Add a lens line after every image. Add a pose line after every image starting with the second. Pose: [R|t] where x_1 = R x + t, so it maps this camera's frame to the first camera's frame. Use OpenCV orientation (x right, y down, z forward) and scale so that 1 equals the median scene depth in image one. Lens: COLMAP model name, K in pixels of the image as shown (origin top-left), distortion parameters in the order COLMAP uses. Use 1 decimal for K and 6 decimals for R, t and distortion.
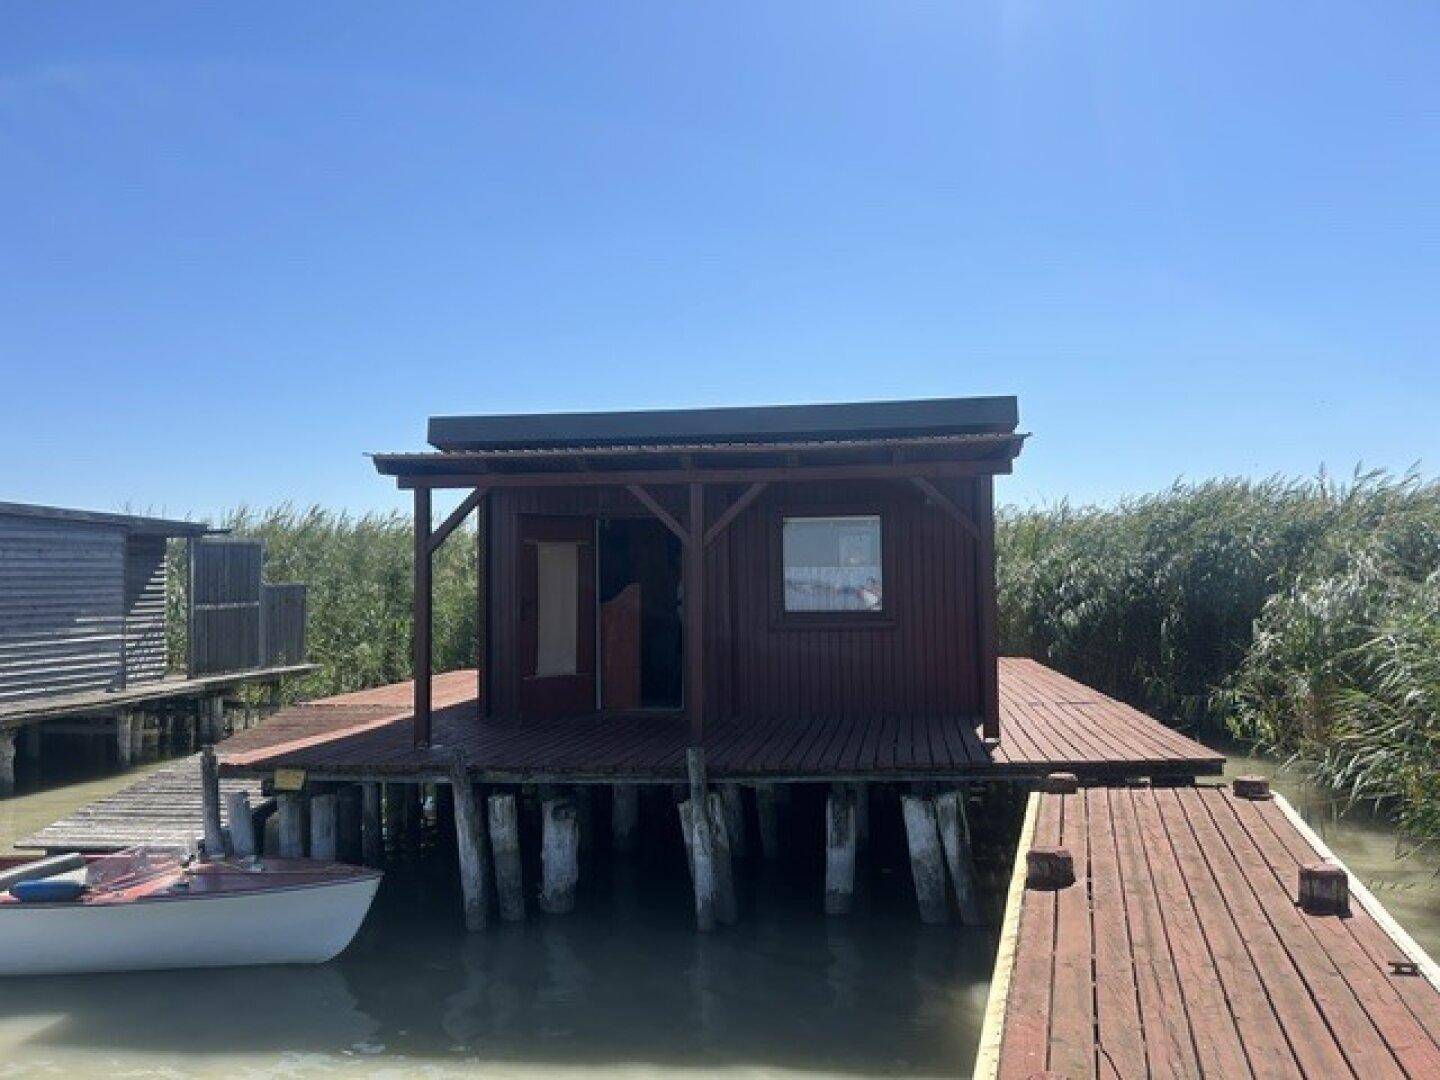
lens RADIAL K [[1150.9, 0, 720.0], [0, 1150.9, 540.0], [0, 0, 1]] dist [0.099506, -0.000399]
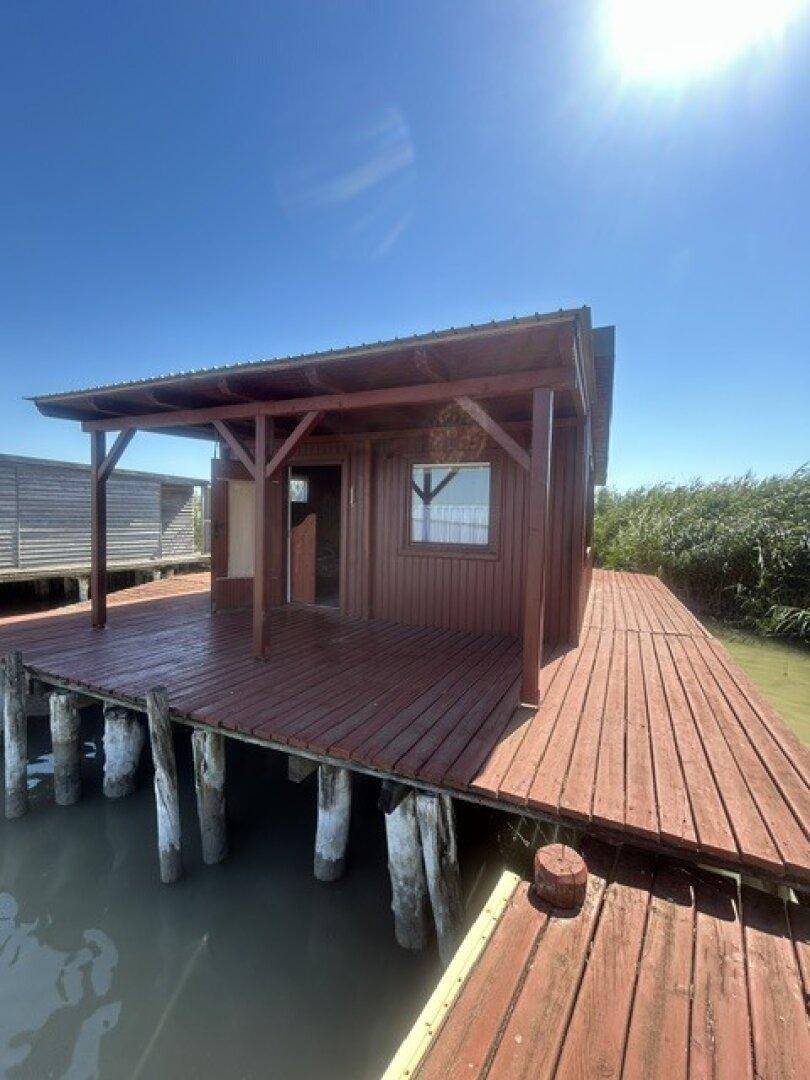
lens RADIAL K [[450.1, 0, 405.0], [0, 450.1, 540.0], [0, 0, 1]] dist [0.000129, 0.000072]
pose [[0.954530, 0.053805, -0.293218, 0.193358], [-0.029986, 0.995918, 0.085132, 0.020394], [0.296602, -0.072469, 0.952248, 0.543143]]
